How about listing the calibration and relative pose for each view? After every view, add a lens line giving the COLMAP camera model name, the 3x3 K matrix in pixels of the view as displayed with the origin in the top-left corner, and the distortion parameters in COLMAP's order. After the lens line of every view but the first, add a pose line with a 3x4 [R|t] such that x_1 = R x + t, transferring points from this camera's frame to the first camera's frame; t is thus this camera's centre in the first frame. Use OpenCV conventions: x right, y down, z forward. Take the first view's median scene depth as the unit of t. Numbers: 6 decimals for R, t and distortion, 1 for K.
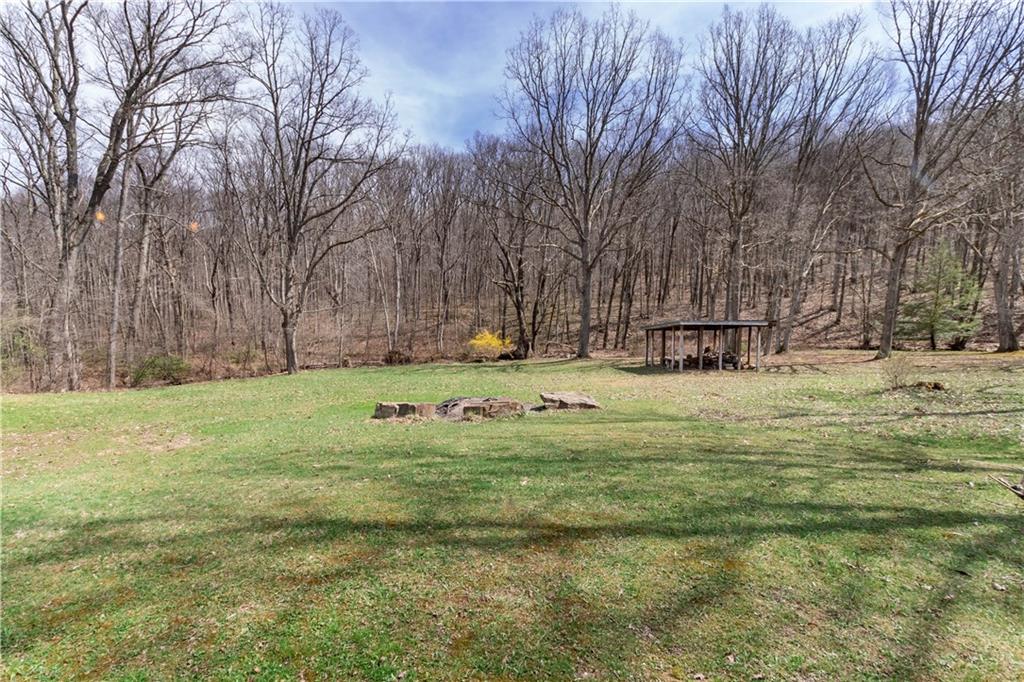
lens RADIAL K [[494.9, 0, 509.6], [0, 494.9, 357.5], [0, 0, 1]] dist [-0.013618, 0.000208]
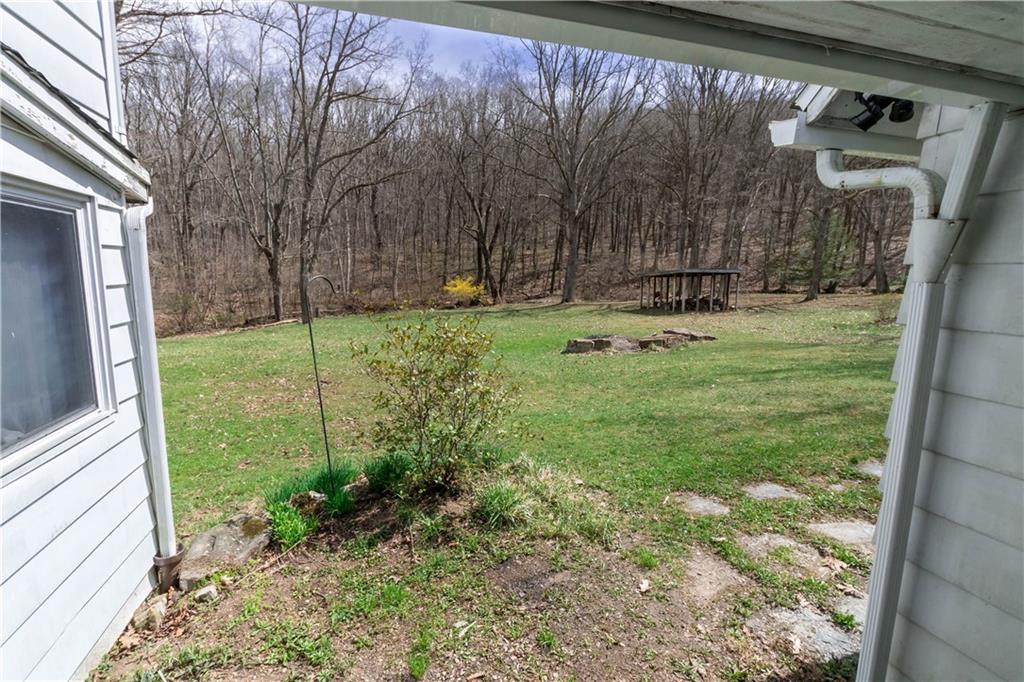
lens RADIAL K [[494.9, 0, 509.6], [0, 494.9, 357.5], [0, 0, 1]] dist [-0.013618, 0.000208]
pose [[0.970105, -0.039729, 0.239411, -0.327320], [0.014122, 0.994079, 0.107739, 0.002828], [-0.242274, -0.101137, 0.964922, -0.042686]]
